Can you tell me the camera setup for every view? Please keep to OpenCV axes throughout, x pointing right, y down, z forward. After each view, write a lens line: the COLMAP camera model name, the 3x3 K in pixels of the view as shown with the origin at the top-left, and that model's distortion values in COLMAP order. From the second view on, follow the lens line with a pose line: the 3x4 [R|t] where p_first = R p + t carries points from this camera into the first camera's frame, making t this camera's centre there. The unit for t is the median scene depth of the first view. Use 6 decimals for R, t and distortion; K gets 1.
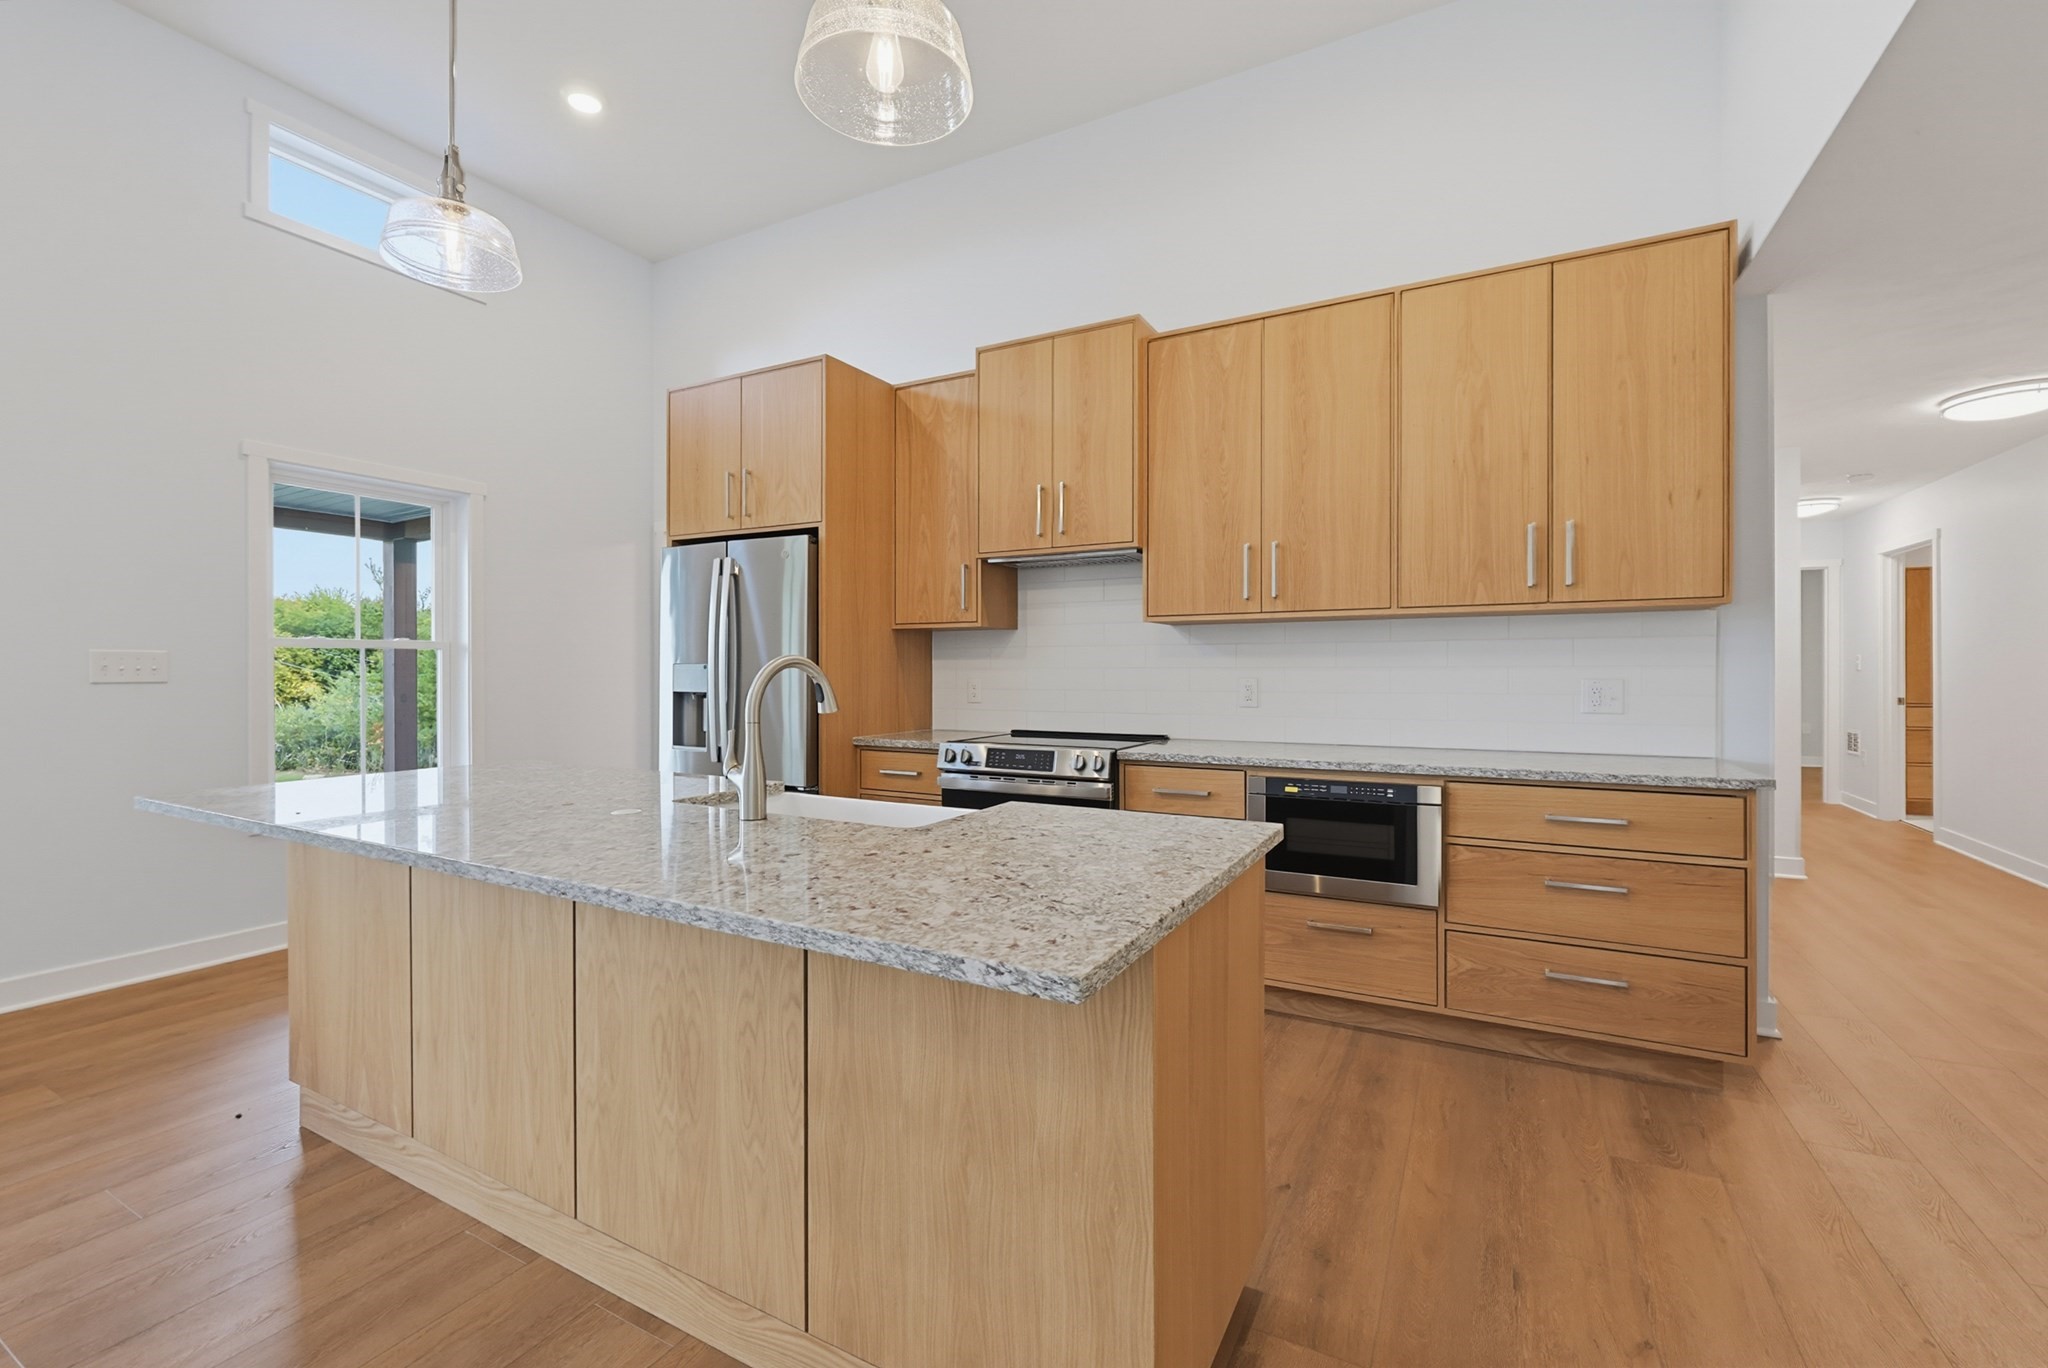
lens RADIAL K [[839.3, 0, 1016.8], [0, 839.3, 676.8], [0, 0, 1]] dist [-0.001530, -0.000024]
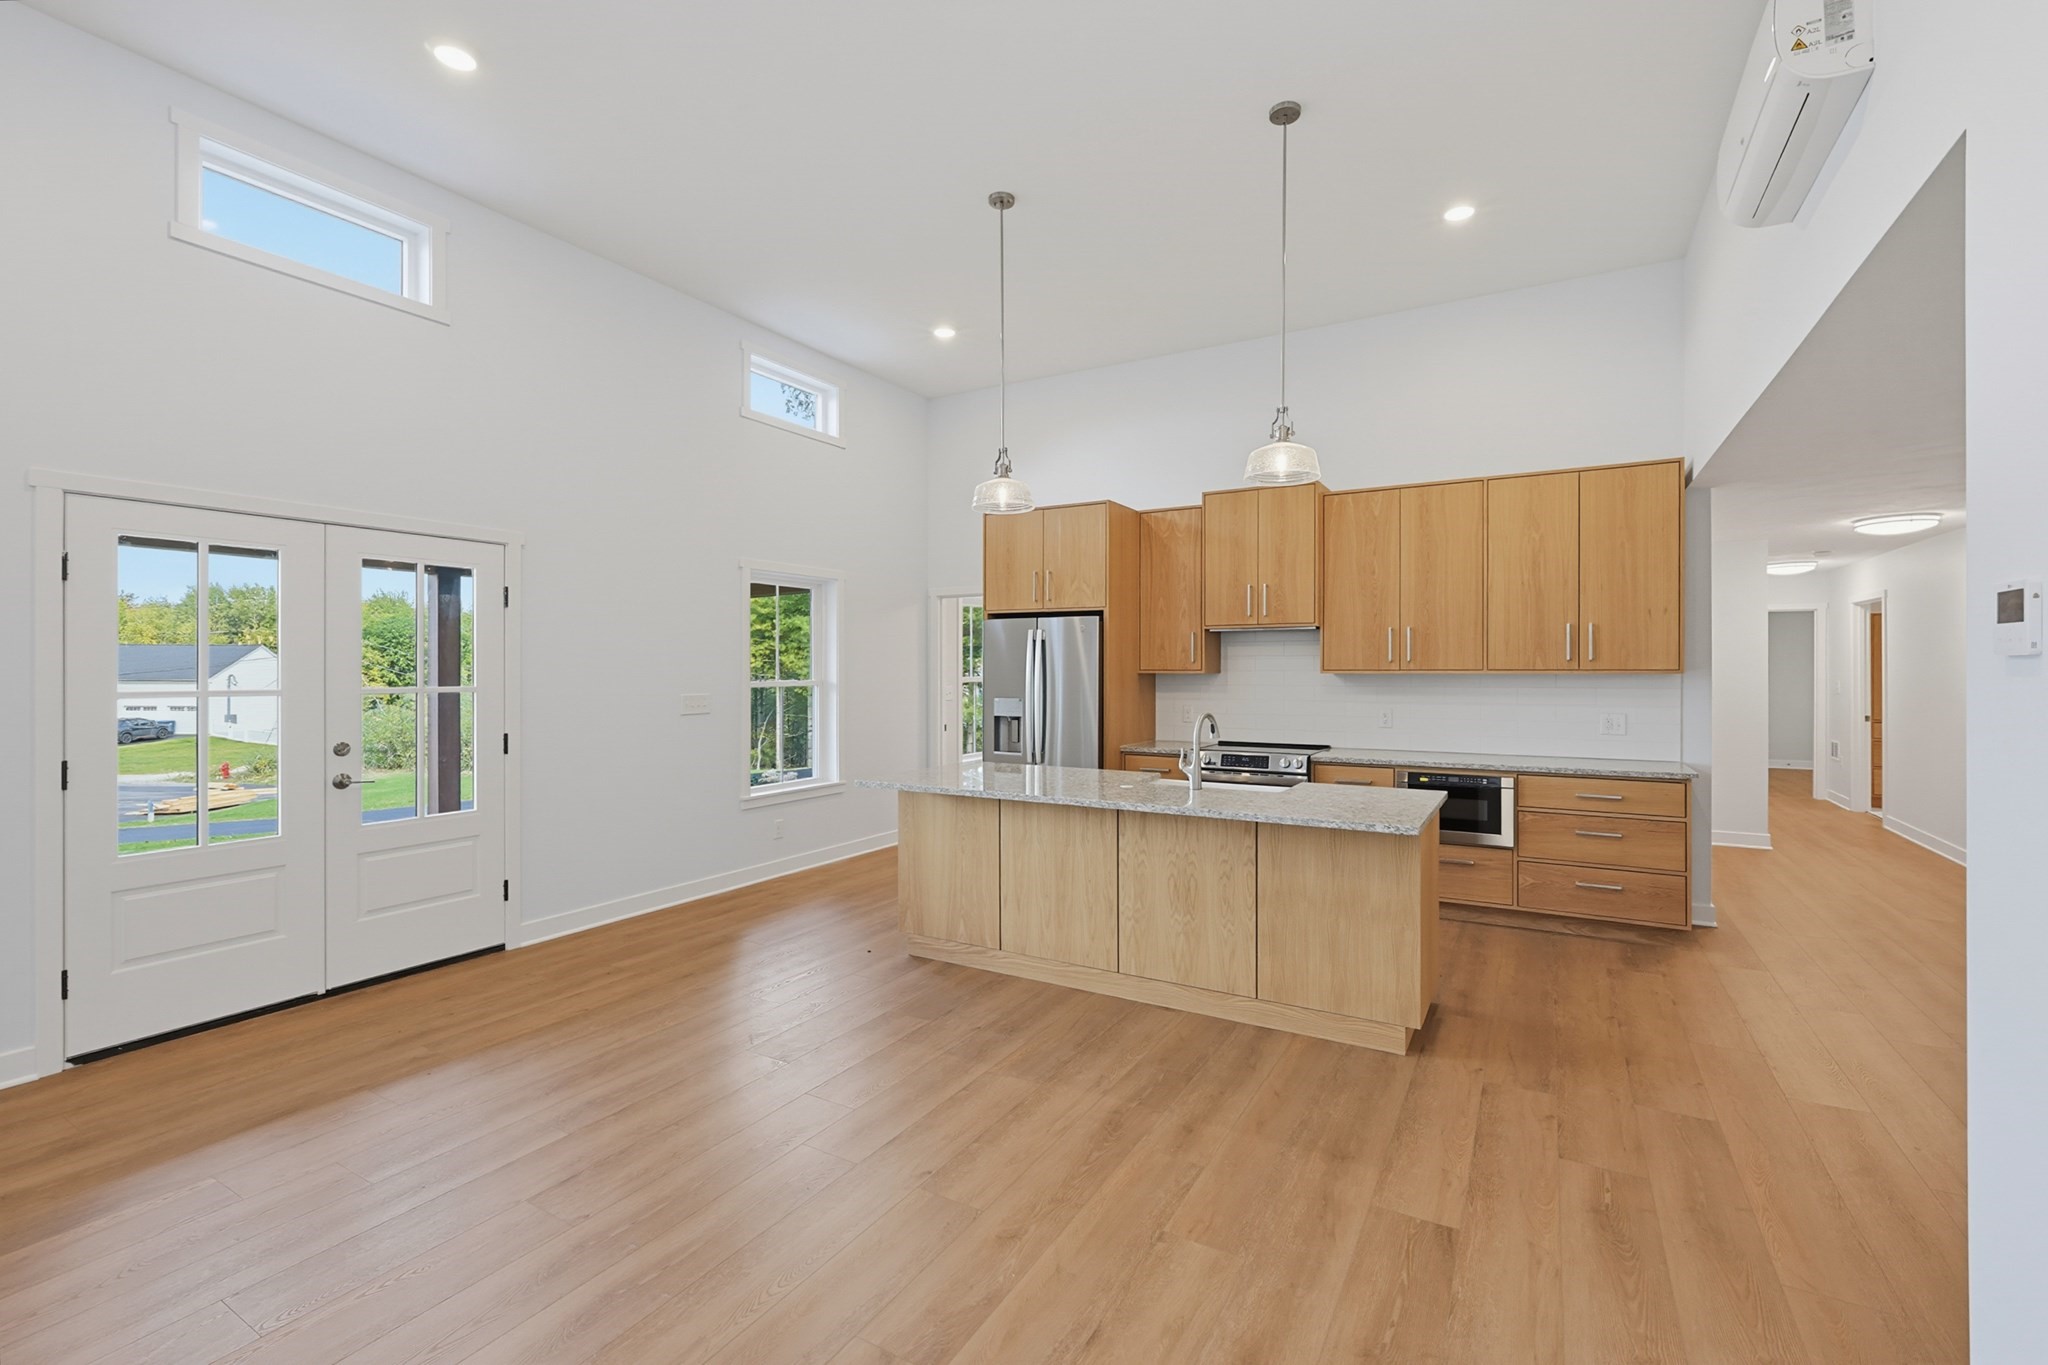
lens RADIAL K [[865.0, 0, 1033.2], [0, 865.0, 673.4], [0, 0, 1]] dist [-0.001836, -0.000090]
pose [[0.999808, 0.001534, -0.019526, -0.392225], [-0.001602, 0.999993, -0.003479, -0.066173], [0.019521, 0.003509, 0.999803, -0.694798]]
